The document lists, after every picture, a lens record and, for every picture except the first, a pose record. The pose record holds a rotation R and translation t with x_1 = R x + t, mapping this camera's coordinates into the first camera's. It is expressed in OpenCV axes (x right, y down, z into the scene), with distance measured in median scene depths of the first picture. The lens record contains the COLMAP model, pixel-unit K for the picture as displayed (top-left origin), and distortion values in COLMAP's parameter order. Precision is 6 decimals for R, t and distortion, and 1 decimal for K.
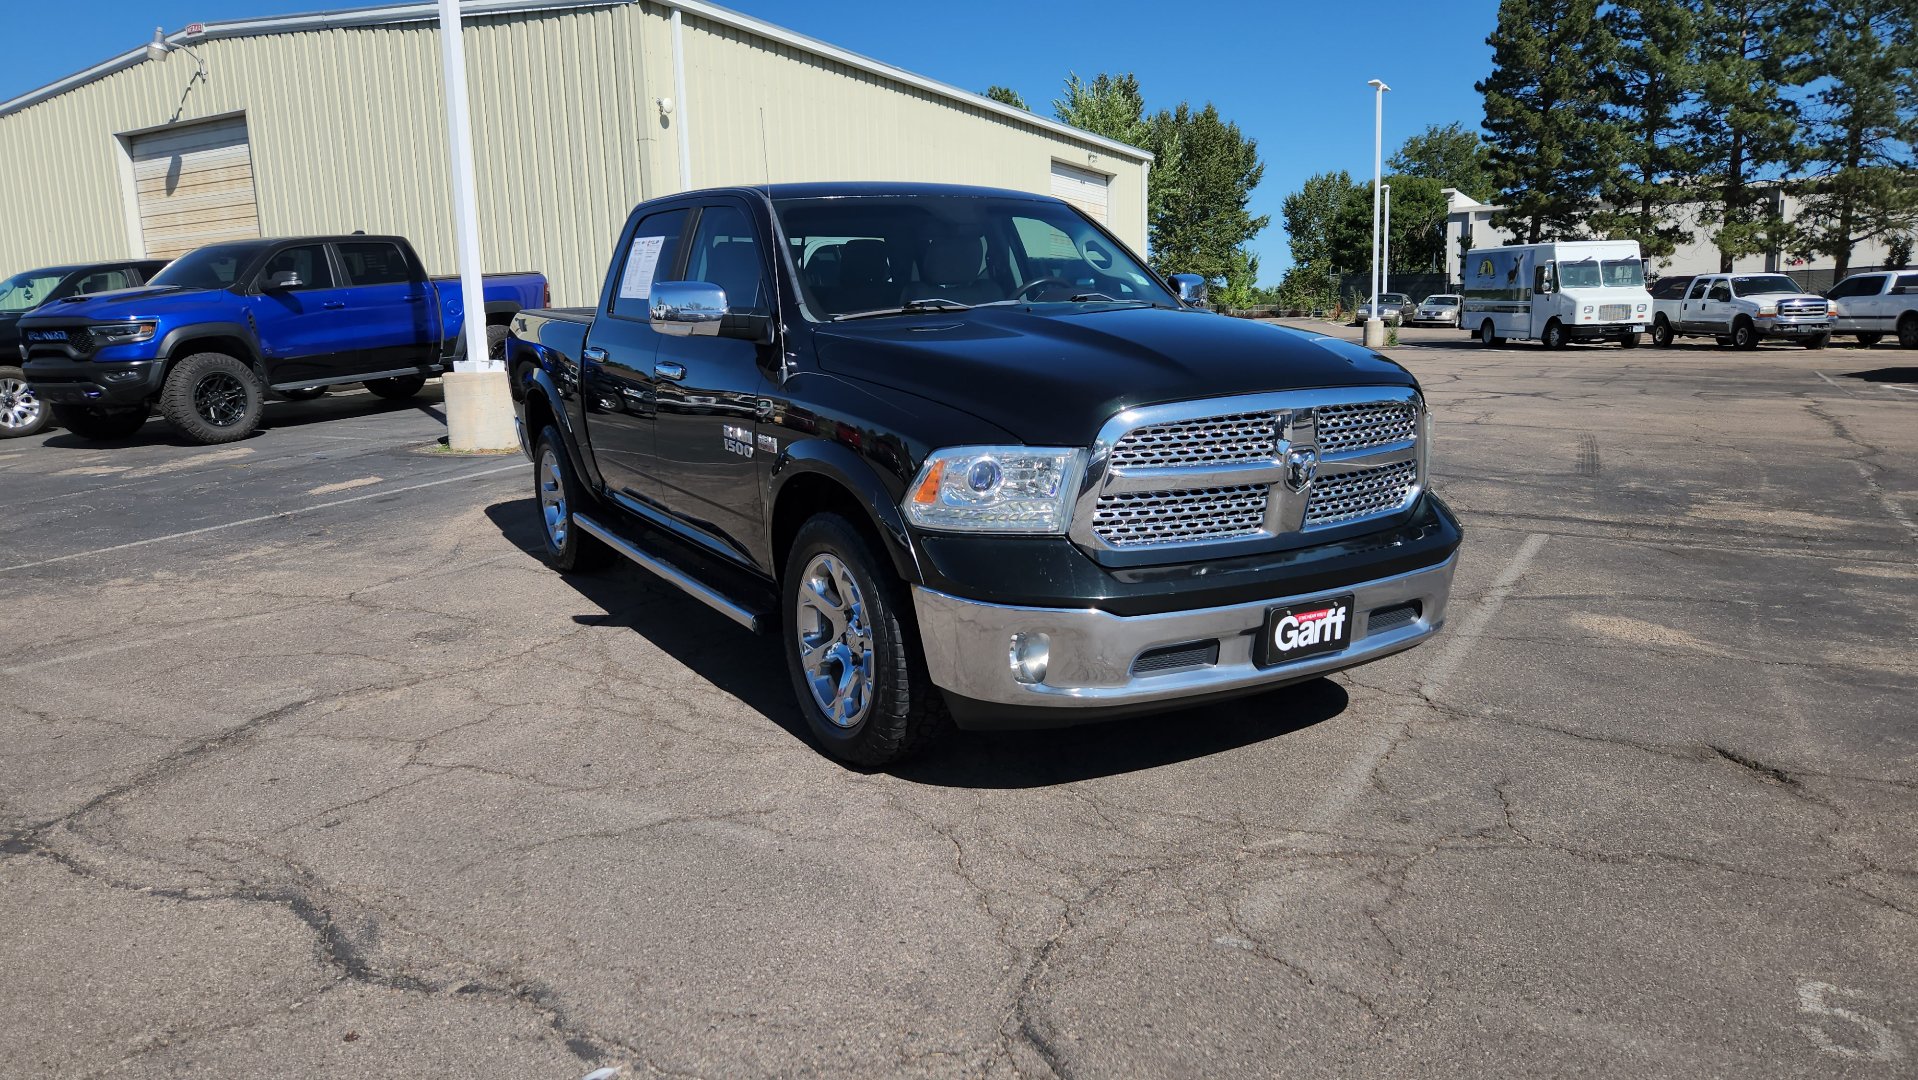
lens RADIAL K [[1285.4, 0, 937.4], [0, 1285.4, 548.4], [0, 0, 1]] dist [0.070379, -0.057673]
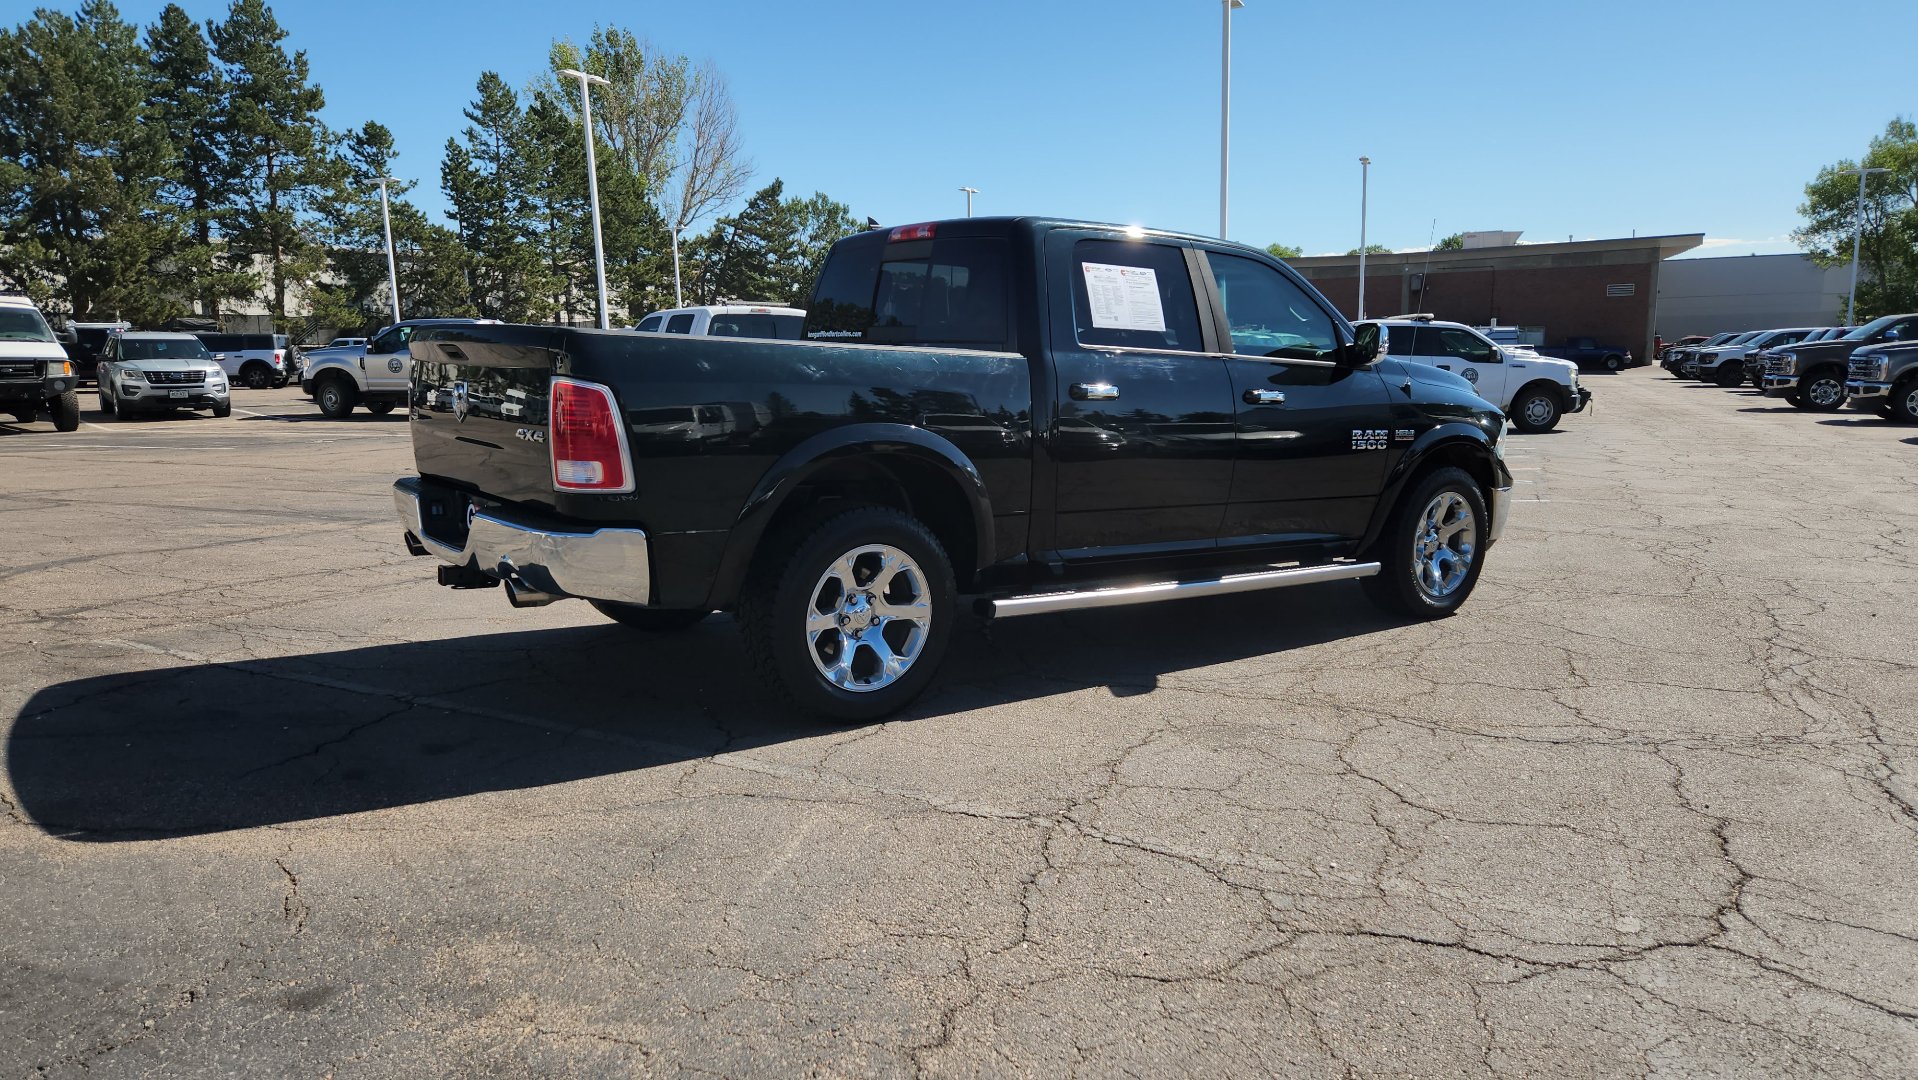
lens RADIAL K [[1278.5, 0, 929.8], [0, 1278.5, 545.7], [0, 0, 1]] dist [0.073309, -0.060954]
pose [[-0.103058, -0.129371, 0.986226, -0.730094], [0.177684, 0.973163, 0.146225, -0.127408], [-0.978676, 0.190306, -0.077305, 0.782517]]
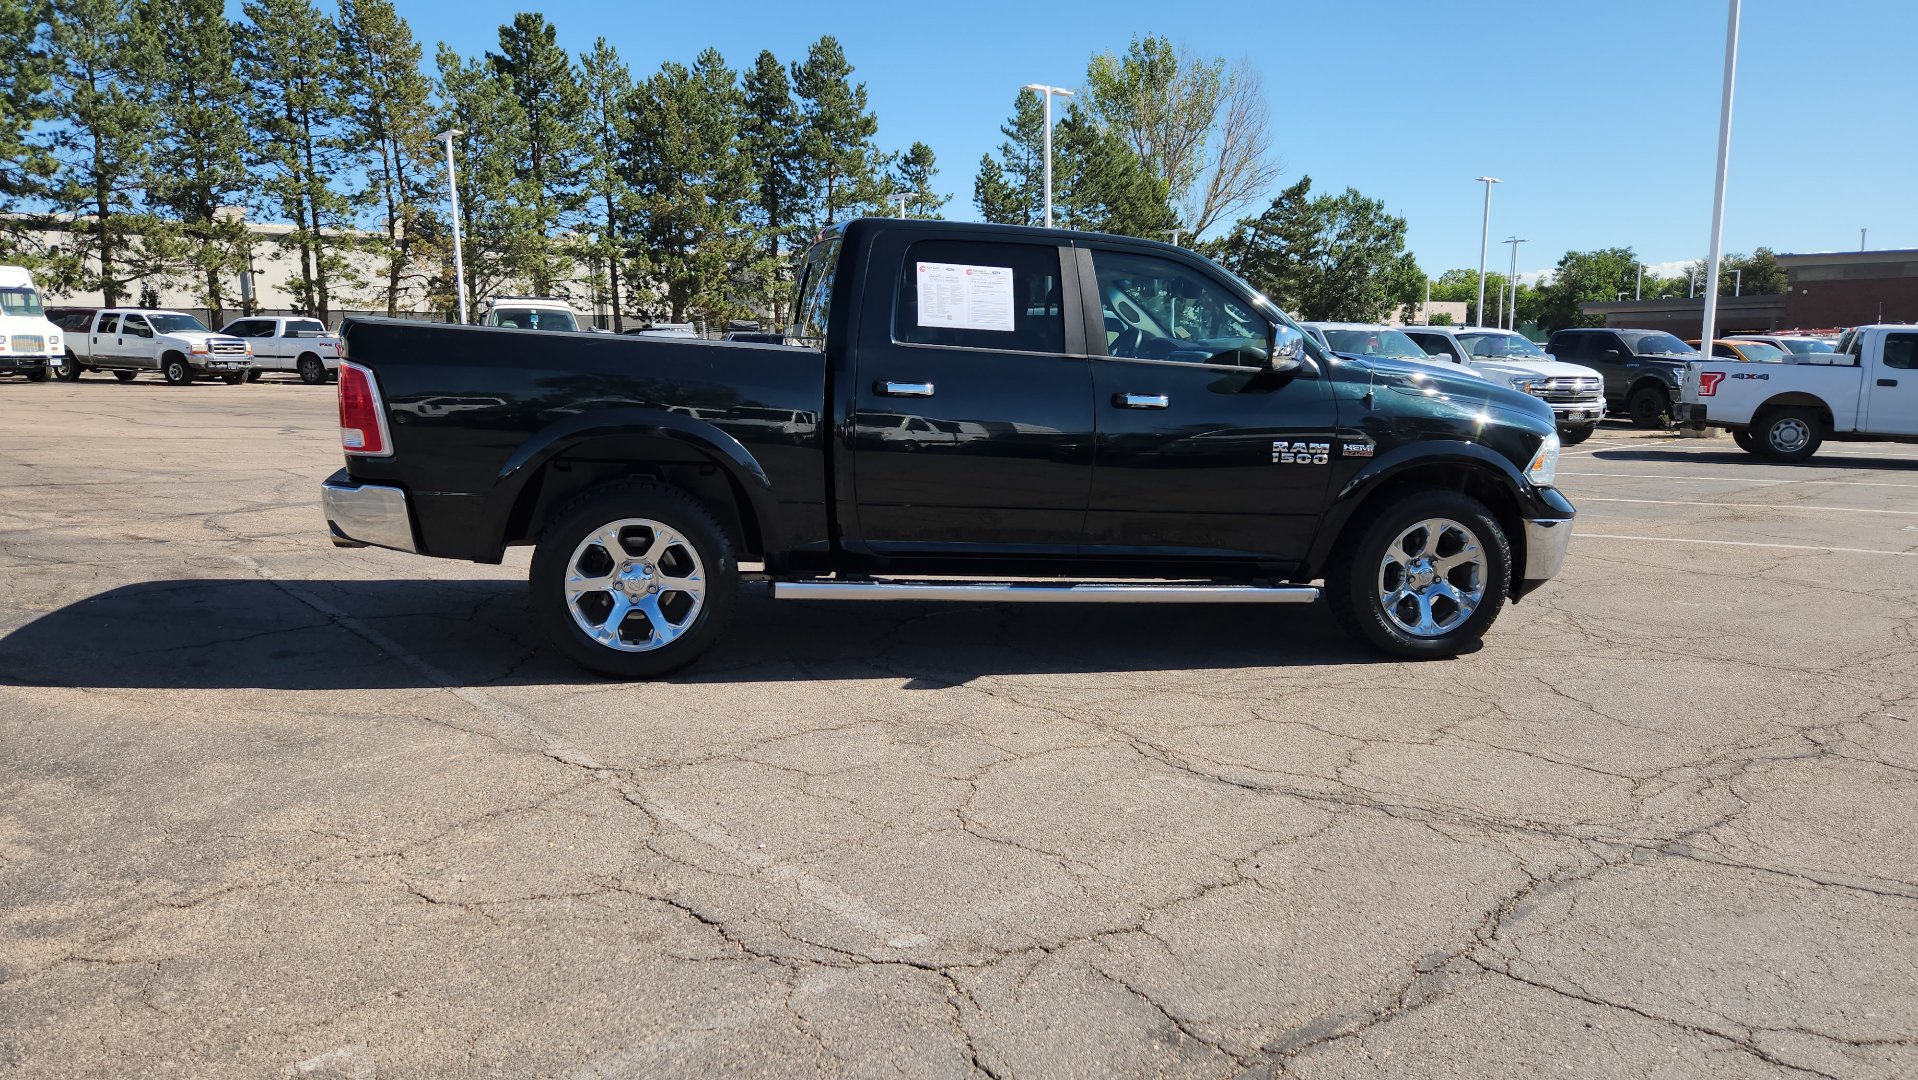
lens RADIAL K [[1278.5, 0, 929.8], [0, 1278.5, 545.7], [0, 0, 1]] dist [0.073309, -0.060954]
pose [[0.302444, -0.119398, 0.945659, -0.721870], [0.145848, 0.986237, 0.077875, -0.071469], [-0.941943, 0.114369, 0.315695, 0.469993]]
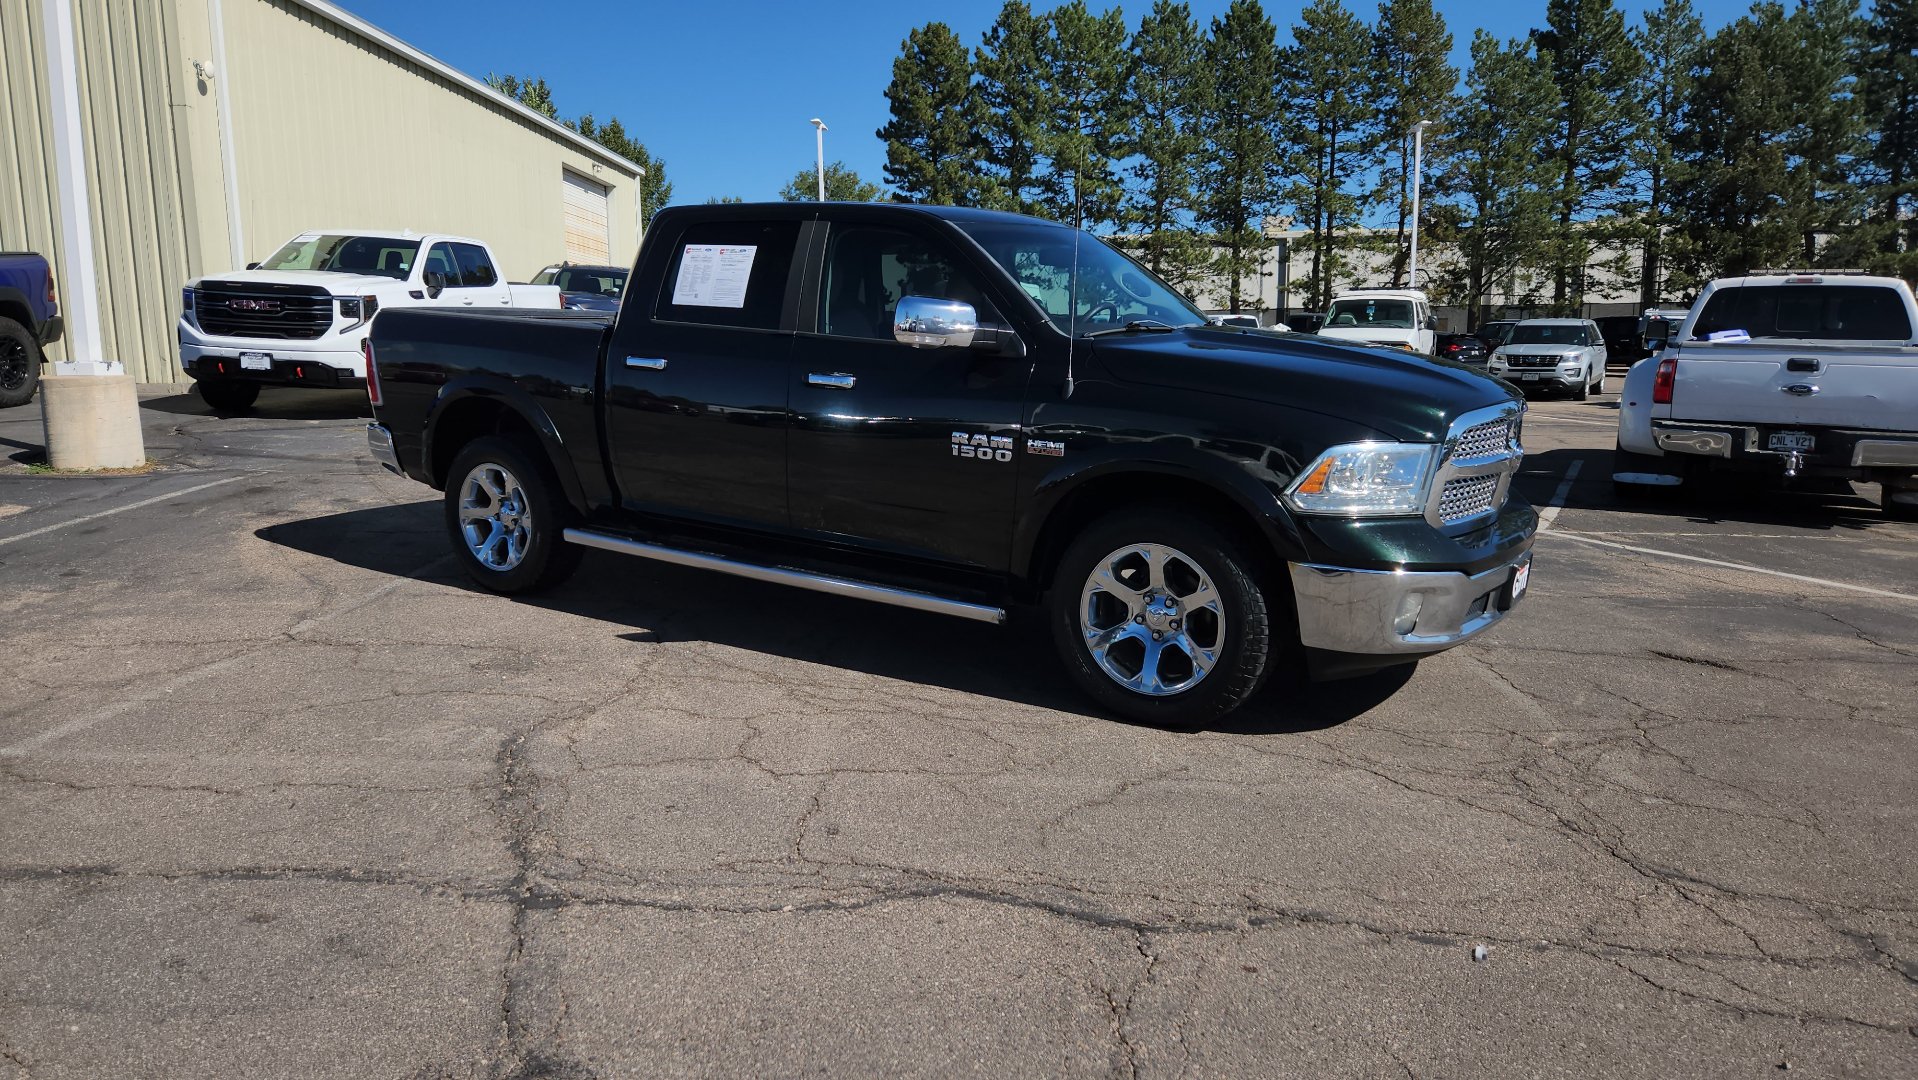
lens RADIAL K [[1278.5, 0, 929.8], [0, 1278.5, 545.7], [0, 0, 1]] dist [0.073309, -0.060954]
pose [[0.894536, -0.044467, 0.444779, -0.330985], [0.049808, 0.998759, -0.000321, -0.001351], [-0.444213, 0.022440, 0.895640, 0.032279]]
